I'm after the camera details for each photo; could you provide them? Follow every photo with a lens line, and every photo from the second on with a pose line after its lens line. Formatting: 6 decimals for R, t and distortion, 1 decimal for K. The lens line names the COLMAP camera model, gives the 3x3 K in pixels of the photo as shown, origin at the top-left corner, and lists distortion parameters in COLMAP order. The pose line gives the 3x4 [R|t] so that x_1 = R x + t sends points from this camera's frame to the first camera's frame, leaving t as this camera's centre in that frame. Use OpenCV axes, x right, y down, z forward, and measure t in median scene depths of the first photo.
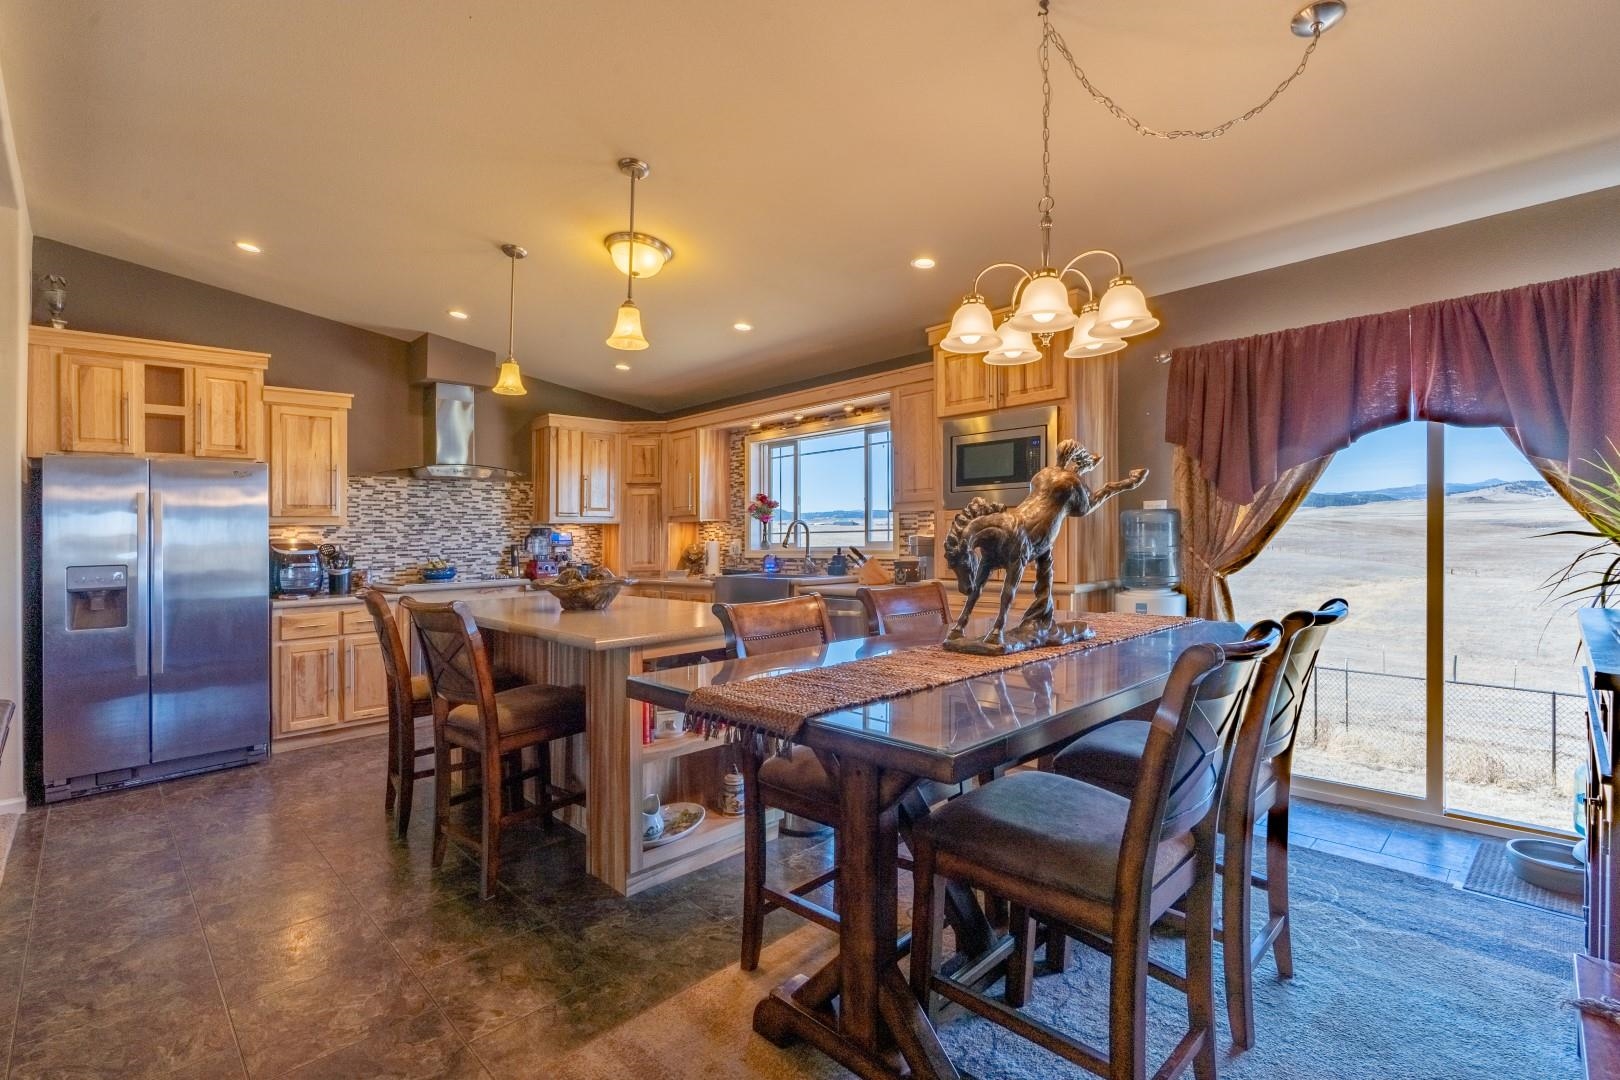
lens RADIAL K [[739.9, 0, 808.6], [0, 739.9, 527.9], [0, 0, 1]] dist [-0.002888, 0.000167]
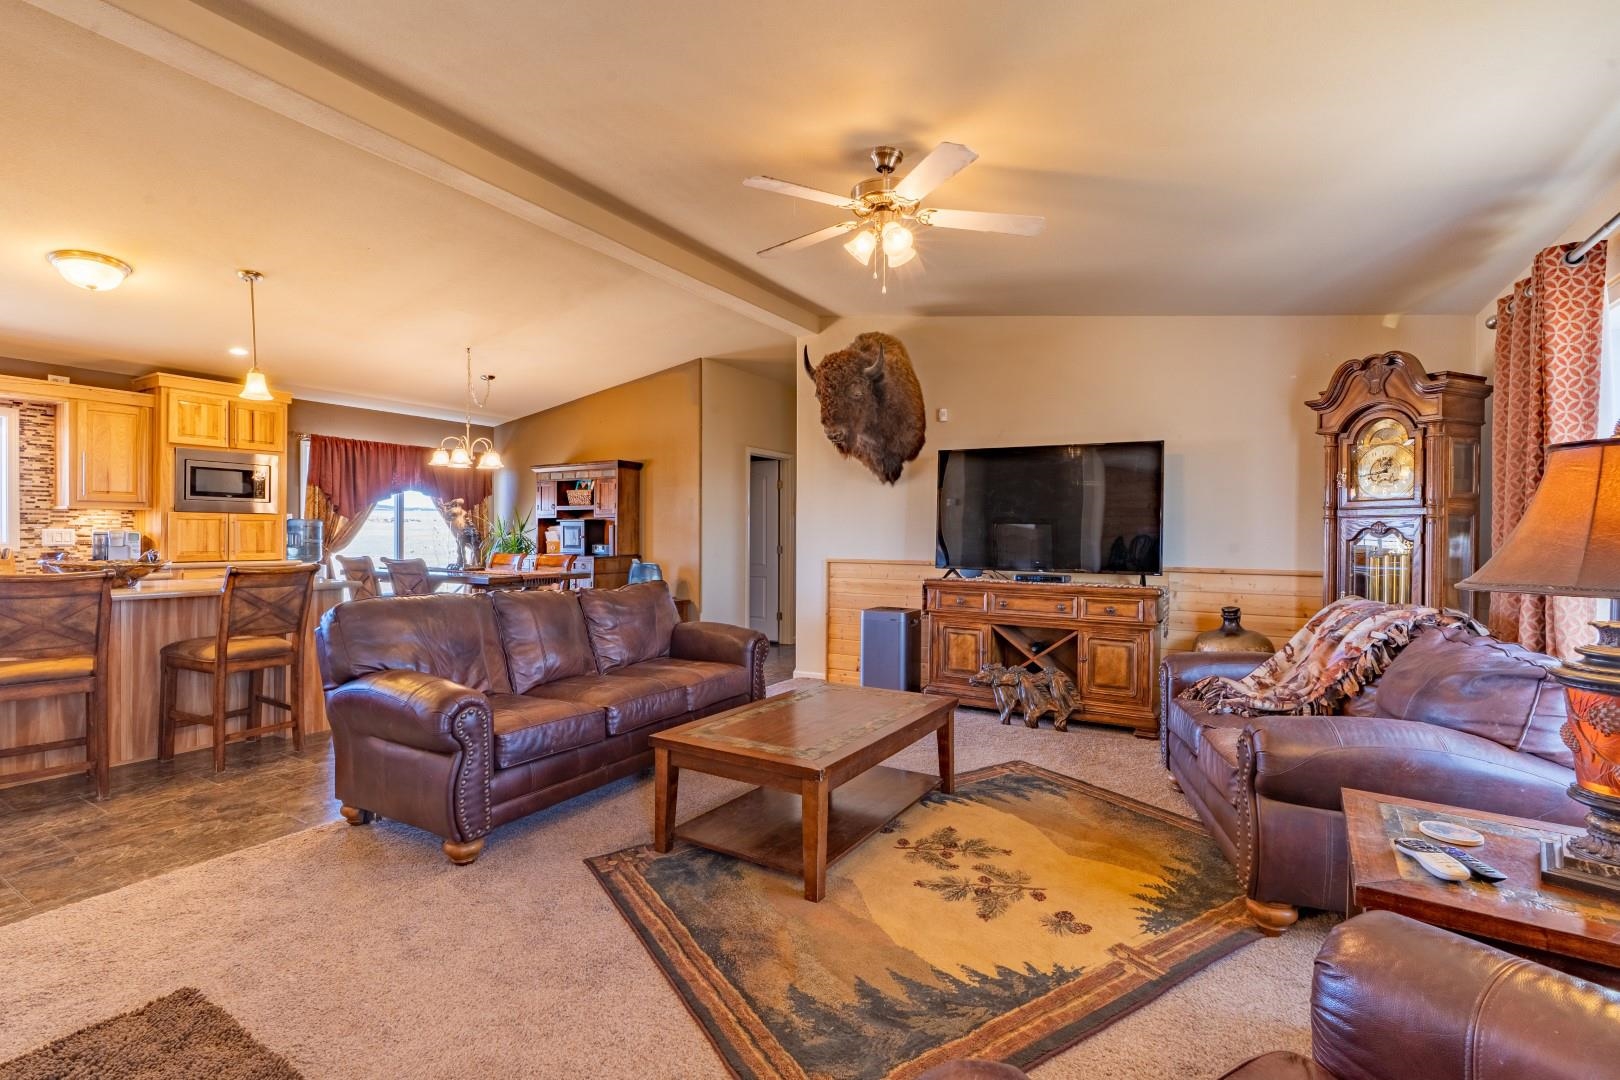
lens RADIAL K [[730.7, 0, 808.9], [0, 730.7, 534.5], [0, 0, 1]] dist [-0.002730, 0.000508]
pose [[-0.249817, 0.019348, 0.968100, -1.043169], [-0.011350, 0.999673, -0.022908, 0.026305], [-0.968226, -0.016711, -0.249516, 0.154376]]
